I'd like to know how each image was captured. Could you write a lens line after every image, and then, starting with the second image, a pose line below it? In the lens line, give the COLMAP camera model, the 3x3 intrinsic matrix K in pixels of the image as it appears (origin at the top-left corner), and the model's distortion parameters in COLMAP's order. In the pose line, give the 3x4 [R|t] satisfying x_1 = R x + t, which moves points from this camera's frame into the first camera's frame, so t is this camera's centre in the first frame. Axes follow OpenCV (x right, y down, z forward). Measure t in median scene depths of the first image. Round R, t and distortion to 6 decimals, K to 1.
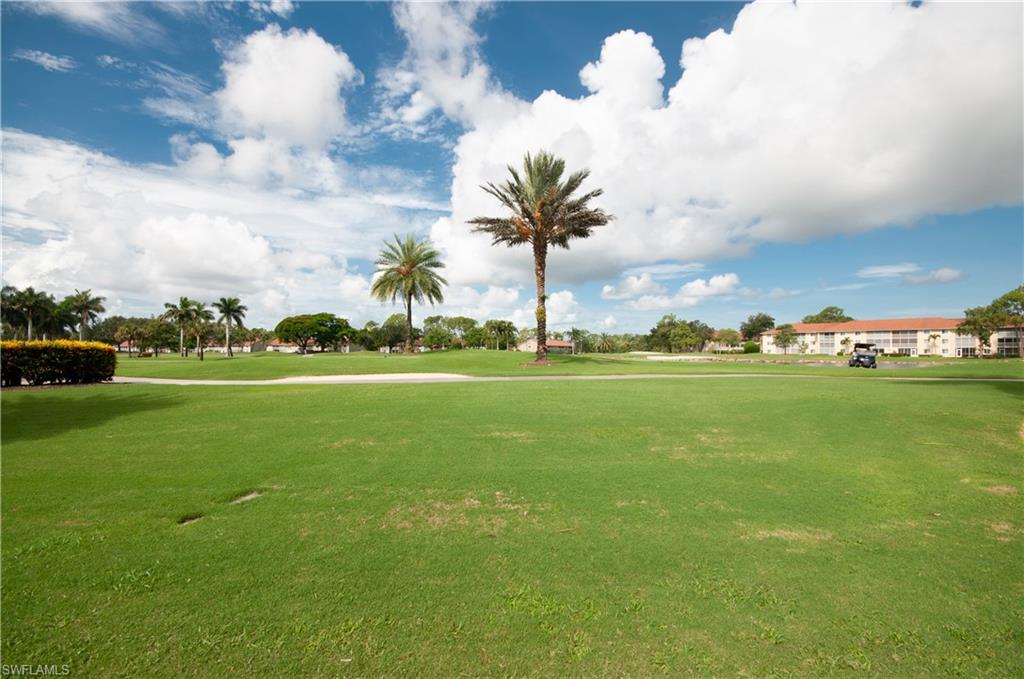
lens RADIAL K [[448.8, 0, 515.3], [0, 448.8, 346.0], [0, 0, 1]] dist [0.007644, -0.009166]
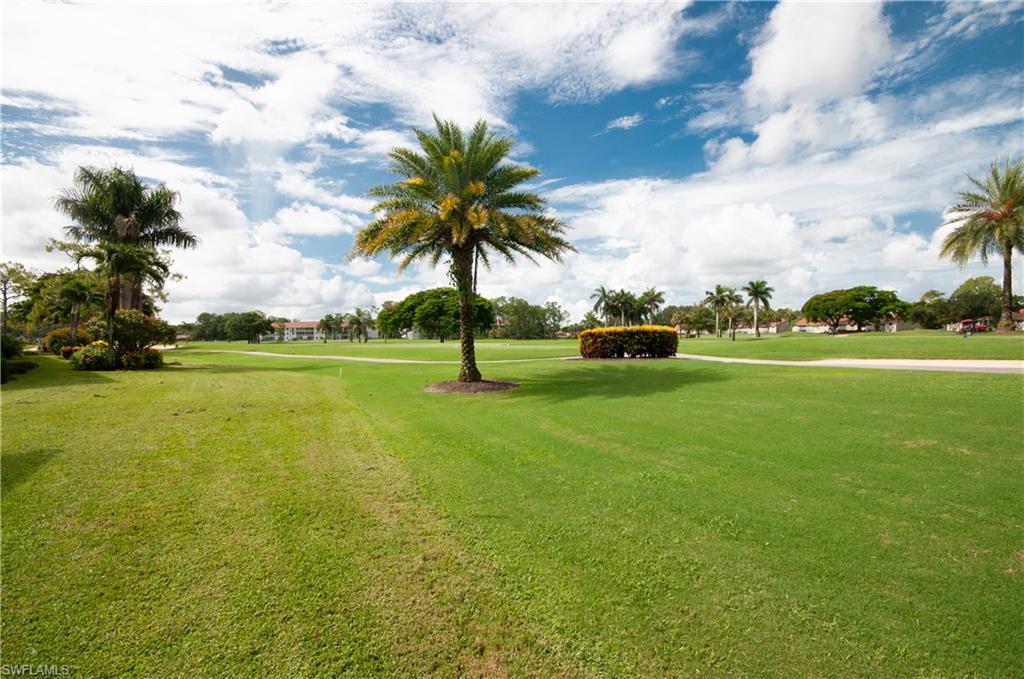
lens RADIAL K [[448.8, 0, 518.3], [0, 448.8, 344.7], [0, 0, 1]] dist [0.007644, -0.009166]
pose [[0.494828, 0.011615, -0.868913, -0.003759], [0.023307, 0.999374, 0.026631, 0.000063], [0.868678, -0.033429, 0.494247, -0.001498]]
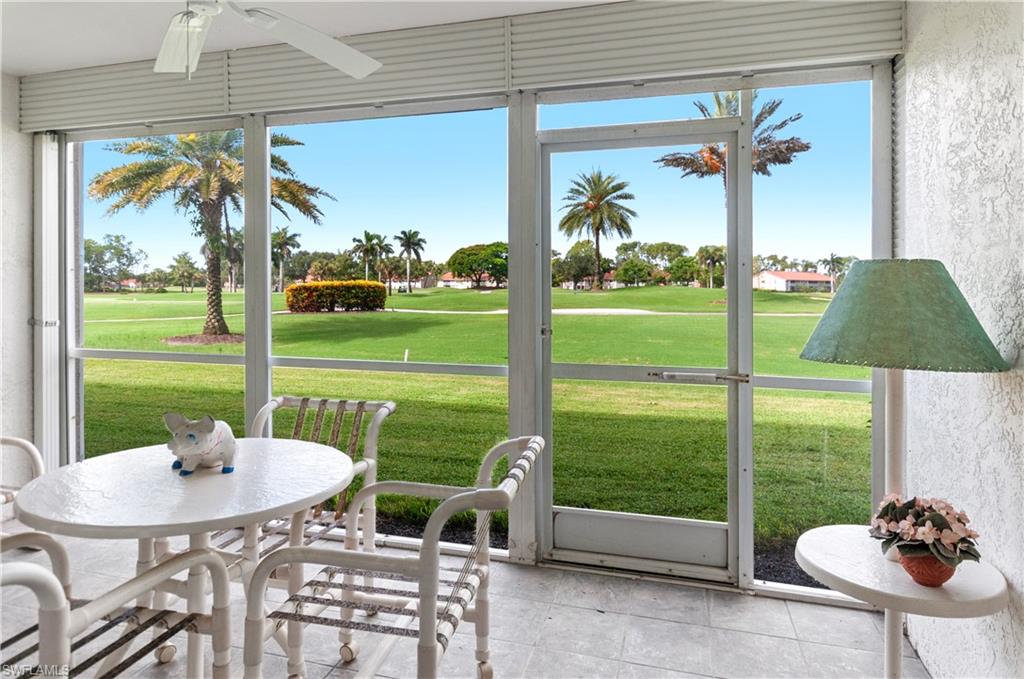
lens RADIAL K [[593.7, 0, 525.3], [0, 593.7, 274.1], [0, 0, 1]] dist [0.002843, -0.000098]
pose [[0.938140, -0.005189, -0.346217, 0.025812], [0.001317, 0.999934, -0.011417, -0.001832], [0.346253, 0.010255, 0.938085, -0.106460]]
